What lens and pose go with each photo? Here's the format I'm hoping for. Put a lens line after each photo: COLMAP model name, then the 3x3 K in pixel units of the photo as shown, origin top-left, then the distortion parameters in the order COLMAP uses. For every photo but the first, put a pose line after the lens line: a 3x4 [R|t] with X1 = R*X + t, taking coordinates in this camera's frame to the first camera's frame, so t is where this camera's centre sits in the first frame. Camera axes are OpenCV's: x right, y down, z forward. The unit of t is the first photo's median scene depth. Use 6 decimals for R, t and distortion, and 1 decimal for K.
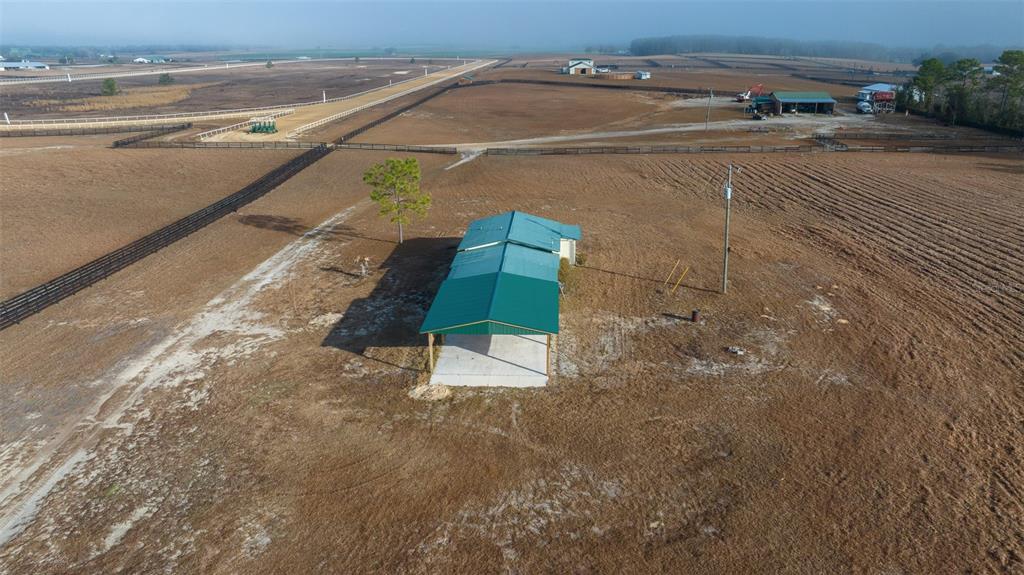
lens RADIAL K [[721.2, 0, 512.1], [0, 721.2, 283.1], [0, 0, 1]] dist [-0.030363, 0.024078]
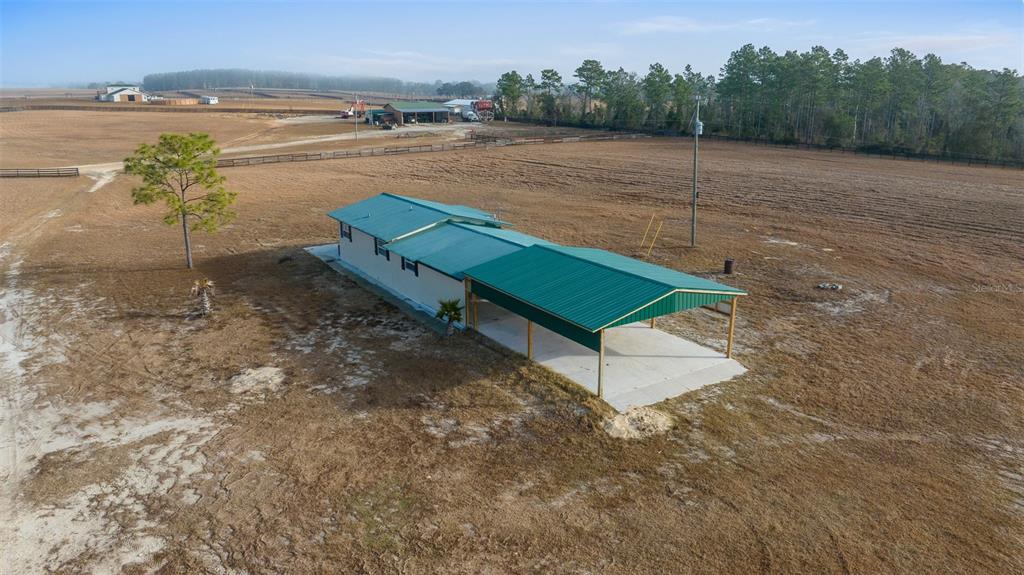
lens RADIAL K [[721.2, 0, 511.5], [0, 721.2, 286.8], [0, 0, 1]] dist [-0.030363, 0.024078]
pose [[0.802349, -0.158881, 0.575320, -0.473036], [0.186806, 0.982338, 0.010761, 0.012692], [-0.566868, 0.098840, 0.817858, 0.502198]]
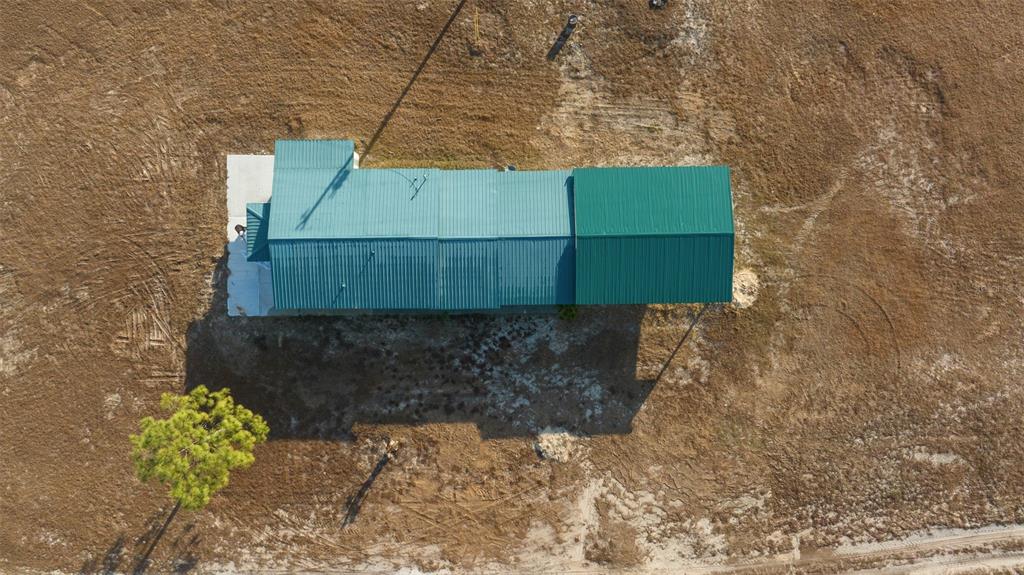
lens RADIAL K [[721.2, 0, 515.5], [0, 721.2, 284.3], [0, 0, 1]] dist [-0.030363, 0.024078]
pose [[-0.073808, -0.997053, 0.020910, -0.094637], [0.324356, -0.004173, 0.945926, -0.908371], [-0.943051, 0.076600, 0.323709, 0.874182]]
